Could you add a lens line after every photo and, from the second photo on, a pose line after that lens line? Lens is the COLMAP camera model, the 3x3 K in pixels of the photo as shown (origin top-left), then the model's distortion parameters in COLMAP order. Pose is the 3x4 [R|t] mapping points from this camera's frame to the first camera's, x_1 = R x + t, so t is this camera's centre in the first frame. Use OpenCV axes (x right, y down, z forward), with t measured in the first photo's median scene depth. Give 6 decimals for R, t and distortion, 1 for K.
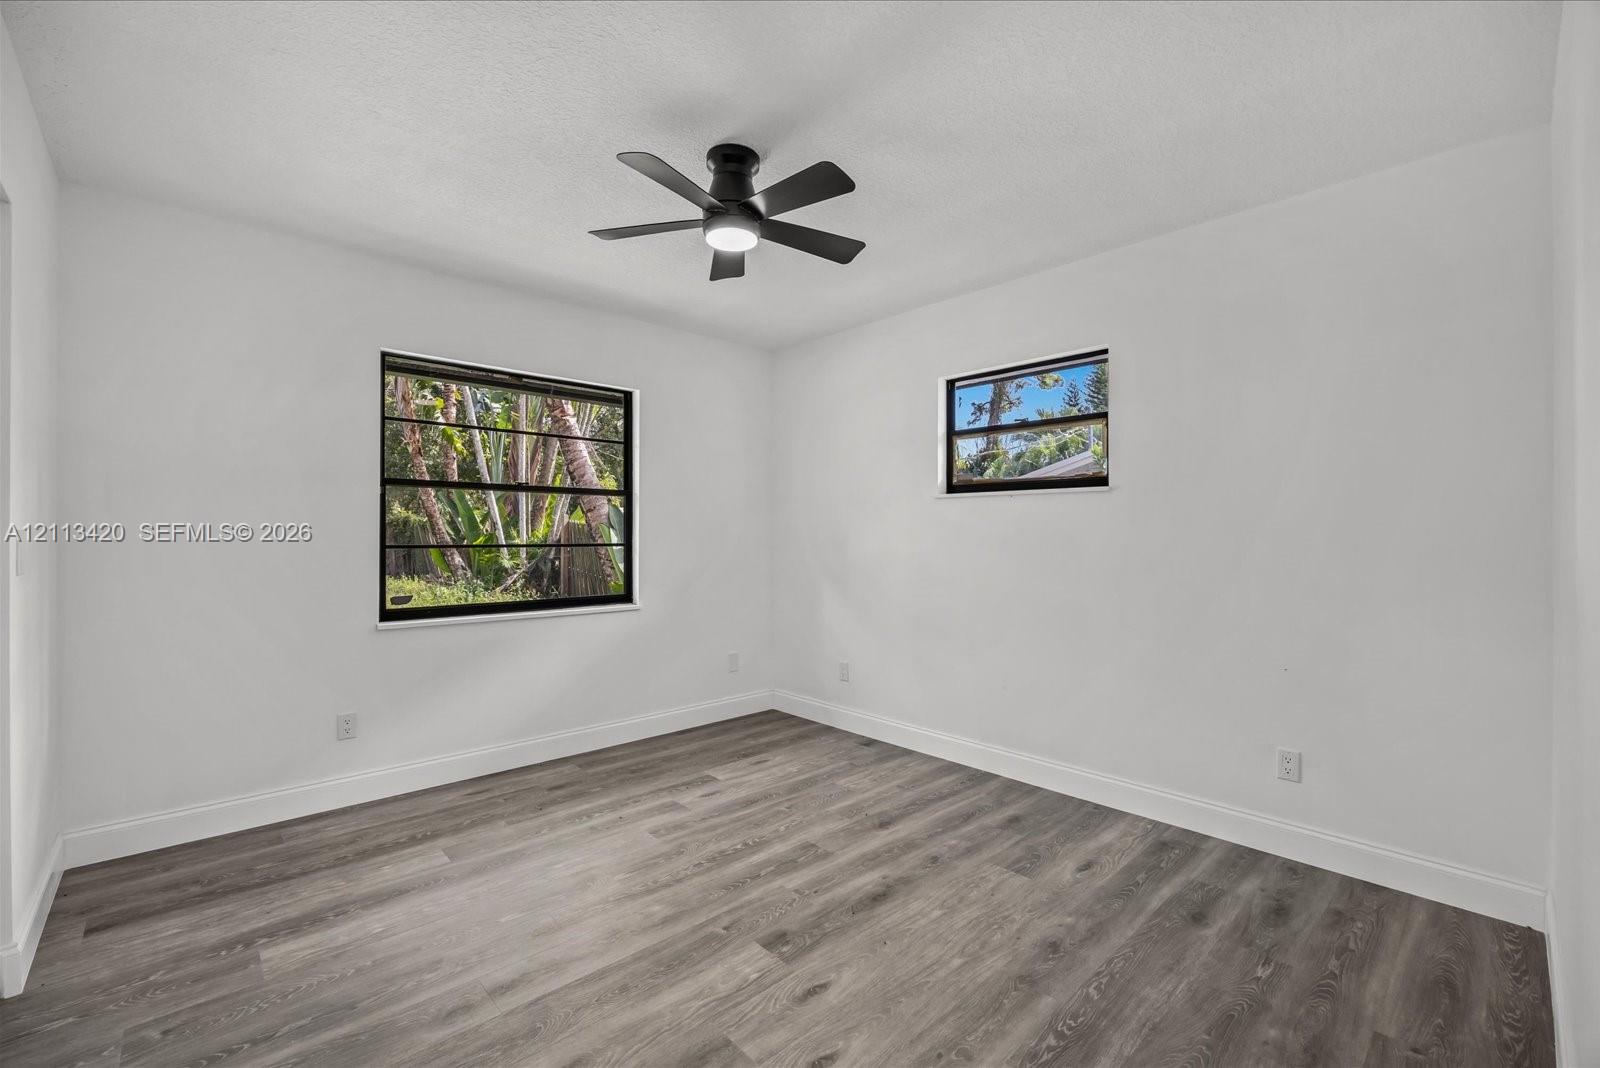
lens RADIAL K [[697.7, 0, 783.7], [0, 697.7, 537.7], [0, 0, 1]] dist [-0.001103, 0.000005]
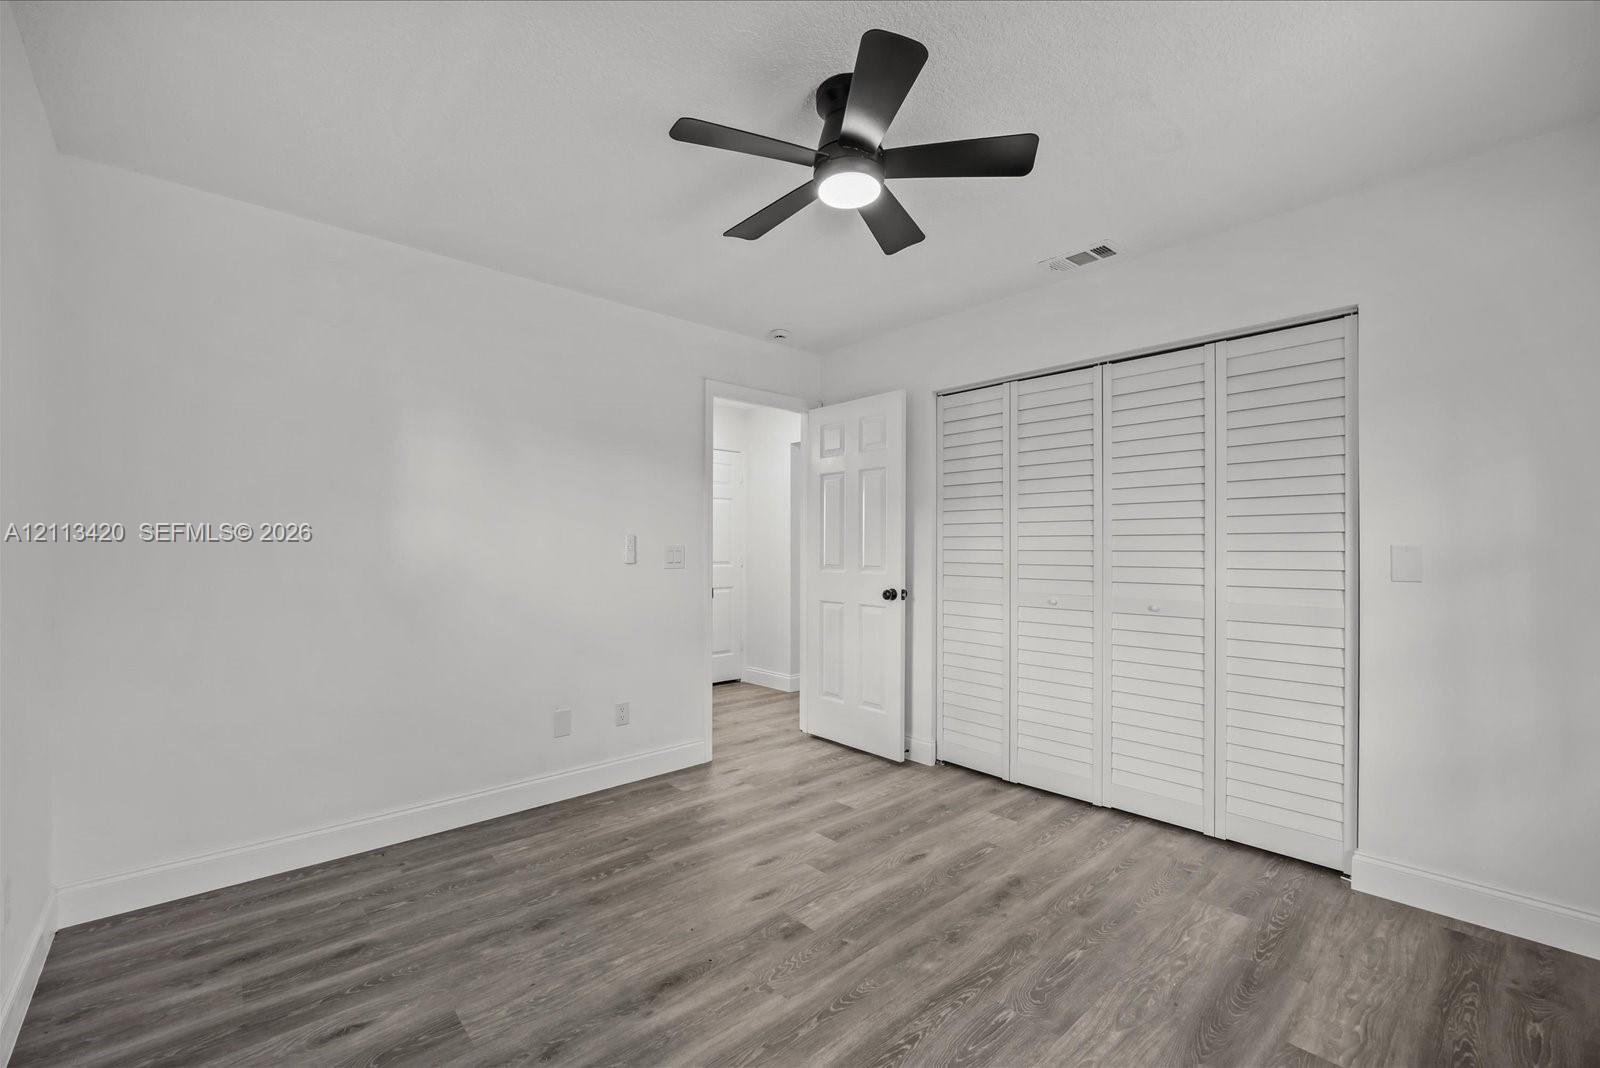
lens RADIAL K [[697.7, 0, 783.7], [0, 697.7, 537.7], [0, 0, 1]] dist [-0.001103, 0.000005]
pose [[-0.999932, -0.000378, 0.011629, -0.007574], [-0.000551, 0.999889, -0.014895, -0.005281], [-0.011622, -0.014900, -0.999821, 1.997141]]
